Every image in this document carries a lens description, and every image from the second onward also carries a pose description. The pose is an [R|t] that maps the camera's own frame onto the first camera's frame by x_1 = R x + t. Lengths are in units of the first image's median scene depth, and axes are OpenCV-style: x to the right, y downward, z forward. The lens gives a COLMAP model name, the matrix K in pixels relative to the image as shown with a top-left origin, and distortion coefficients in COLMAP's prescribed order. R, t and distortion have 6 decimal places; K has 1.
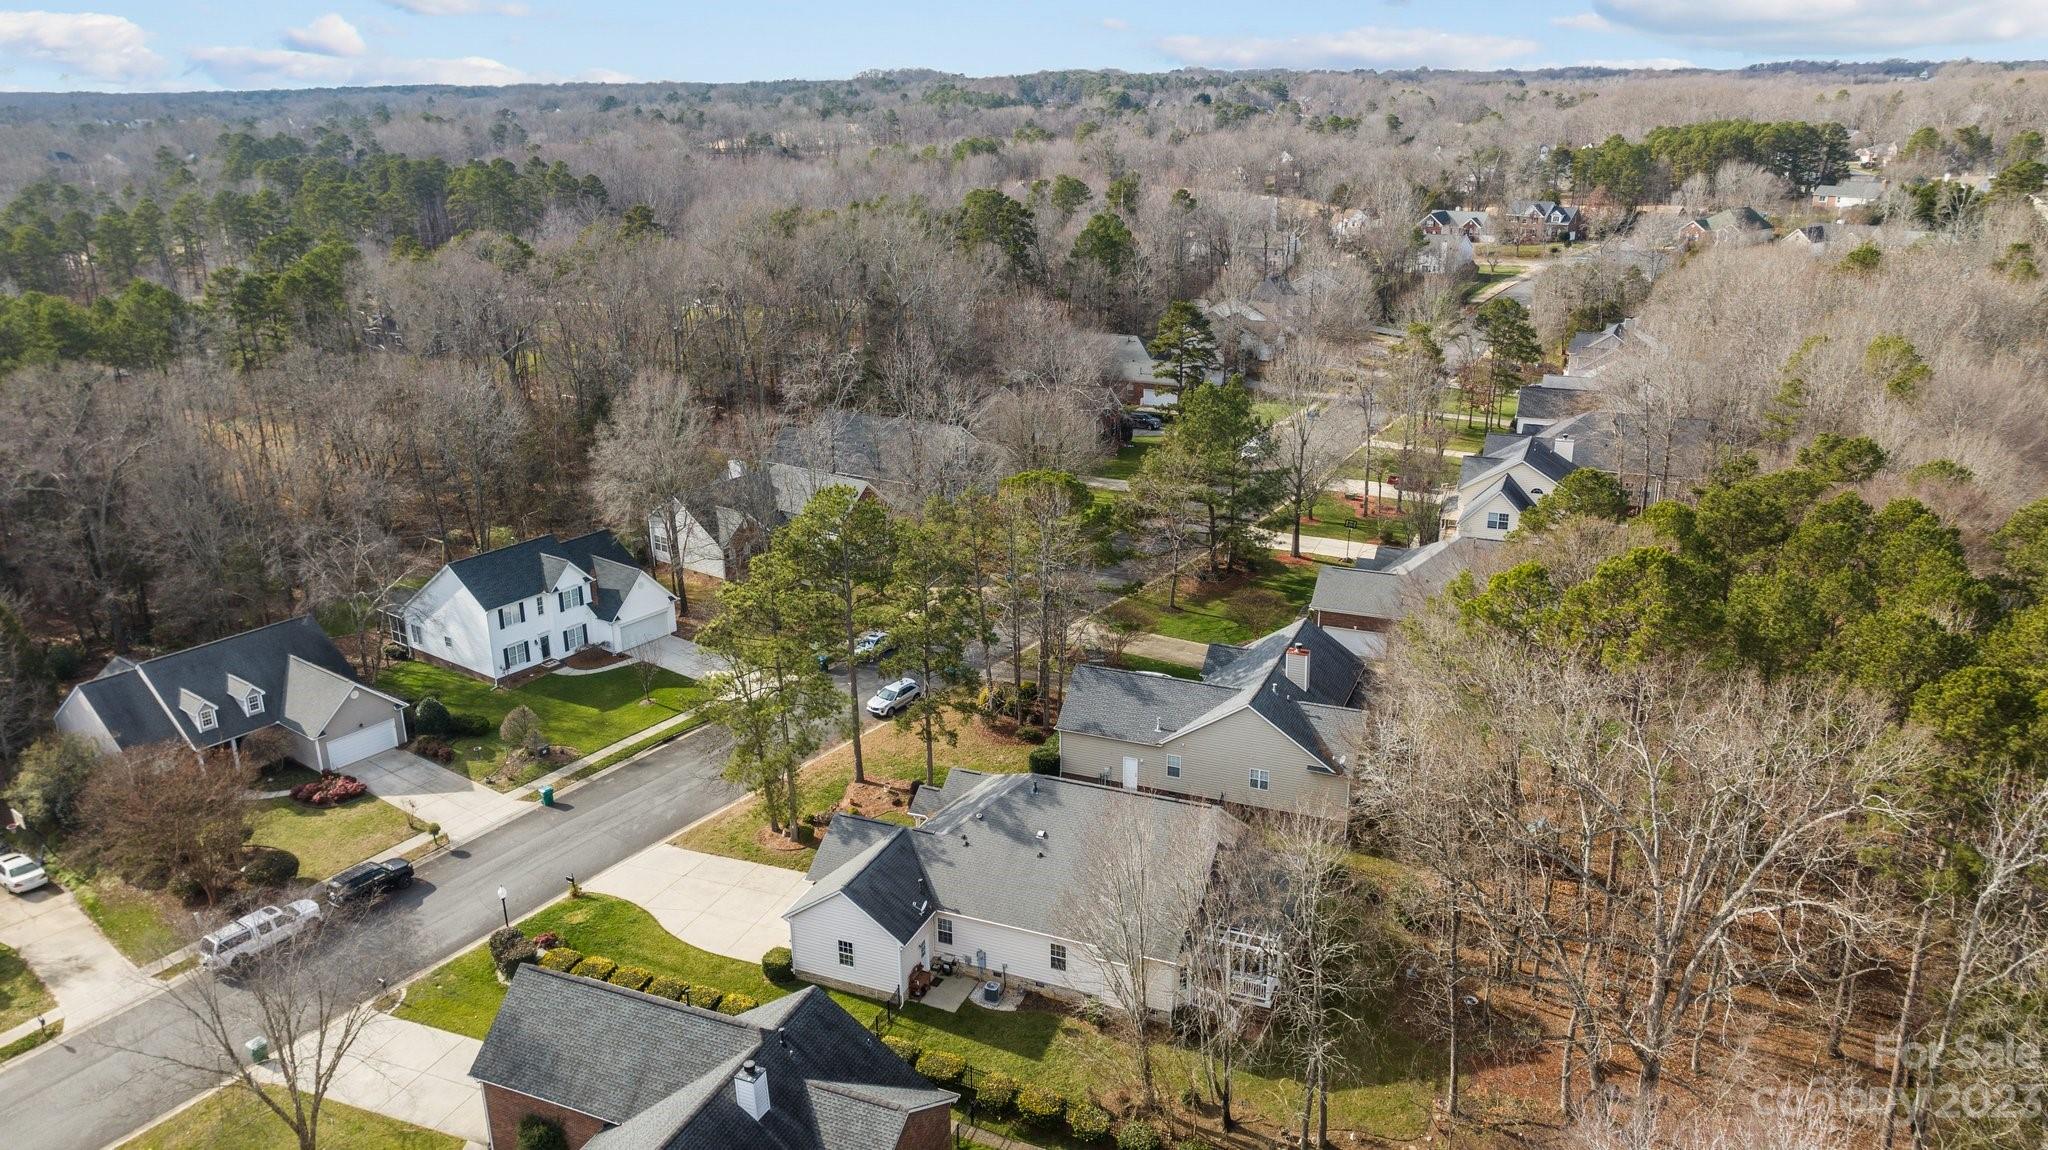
lens RADIAL K [[1464.8, 0, 1023.2], [0, 1464.8, 575.0], [0, 0, 1]] dist [-0.000050, -0.005379]
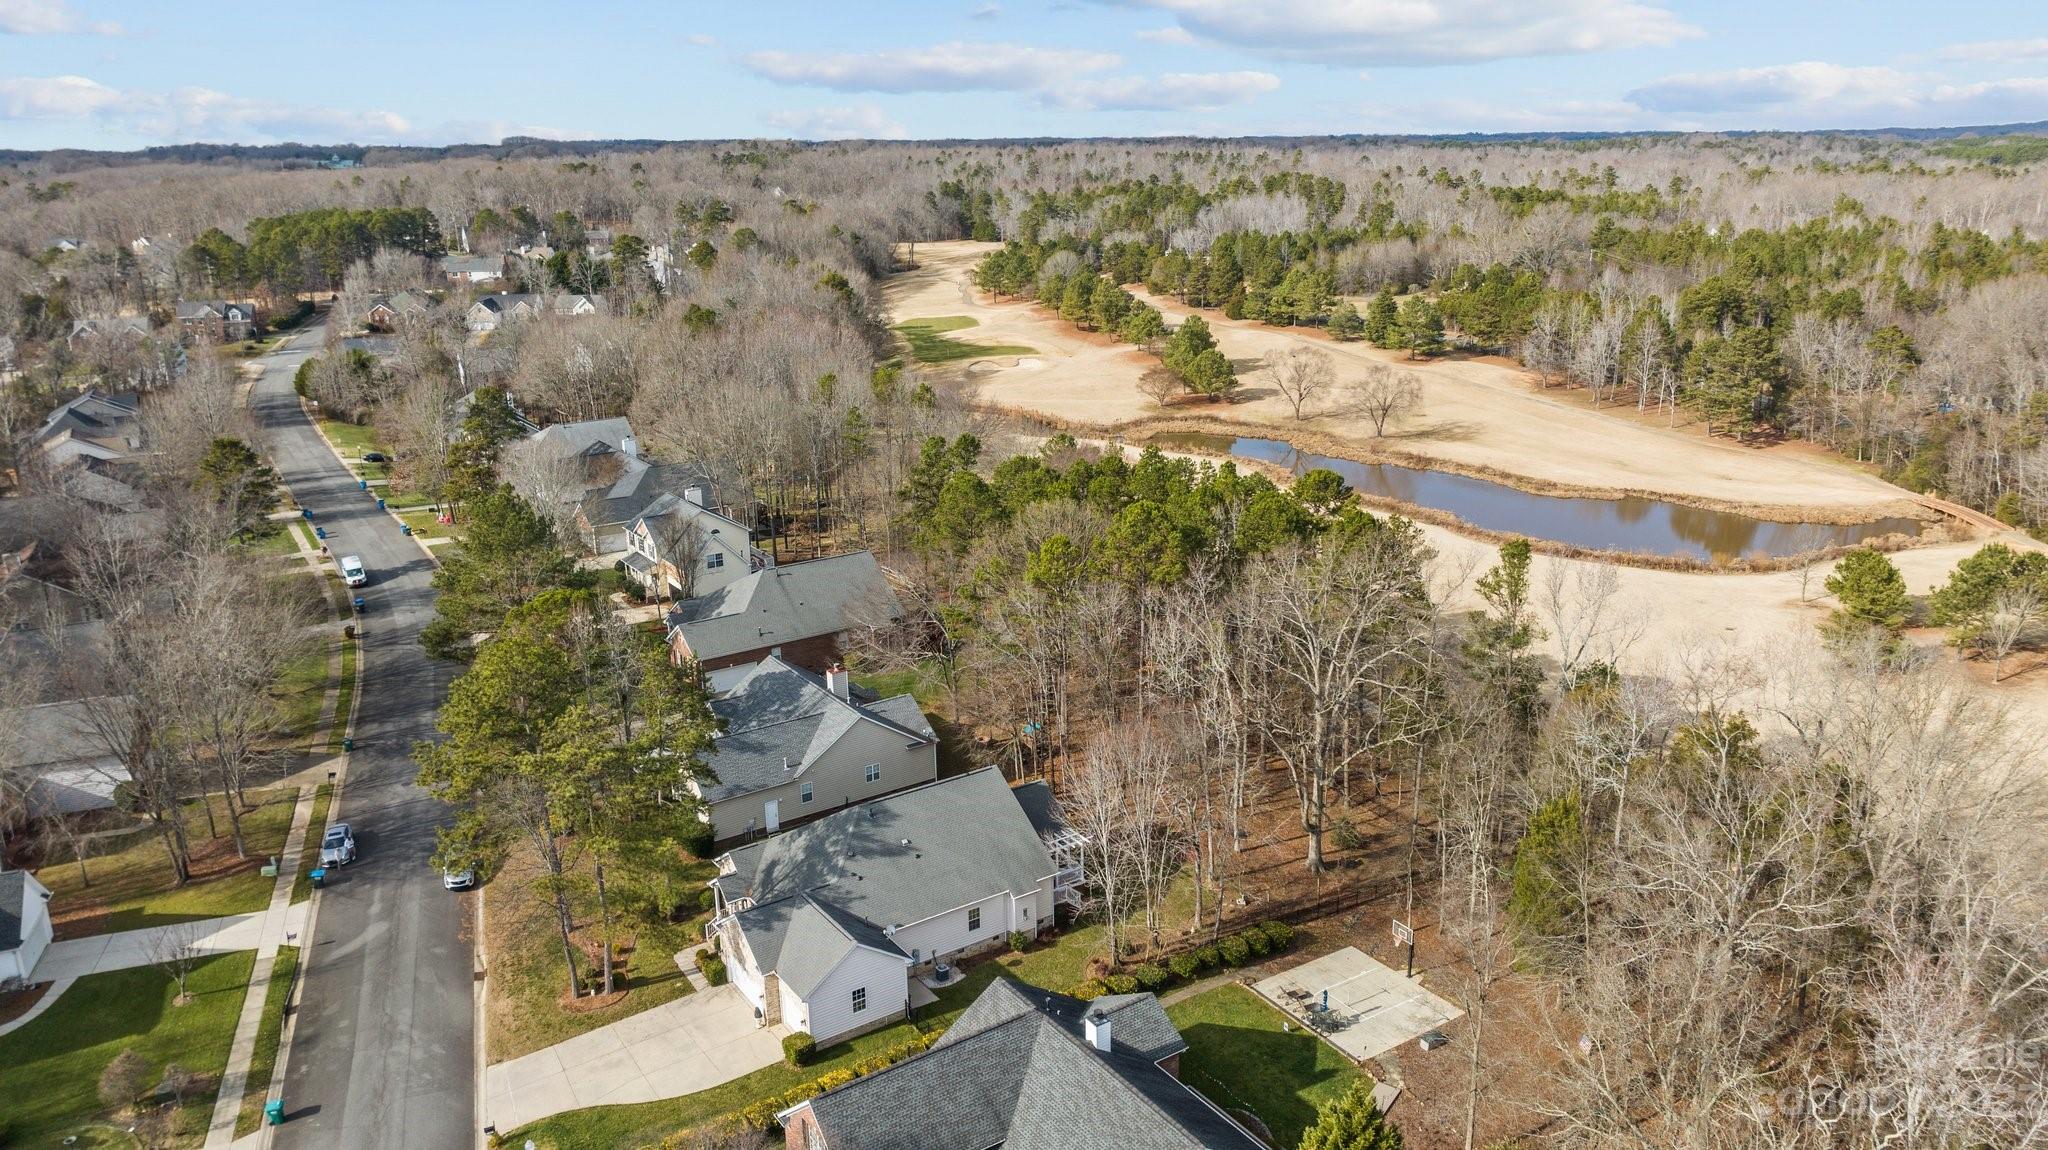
lens RADIAL K [[1464.8, 0, 1029.3], [0, 1464.8, 577.1], [0, 0, 1]] dist [-0.000050, -0.005379]
pose [[0.542149, -0.238362, 0.805765, -0.686753], [0.276332, 0.956162, 0.096926, -0.095815], [-0.793546, 0.170110, 0.584250, 0.149296]]
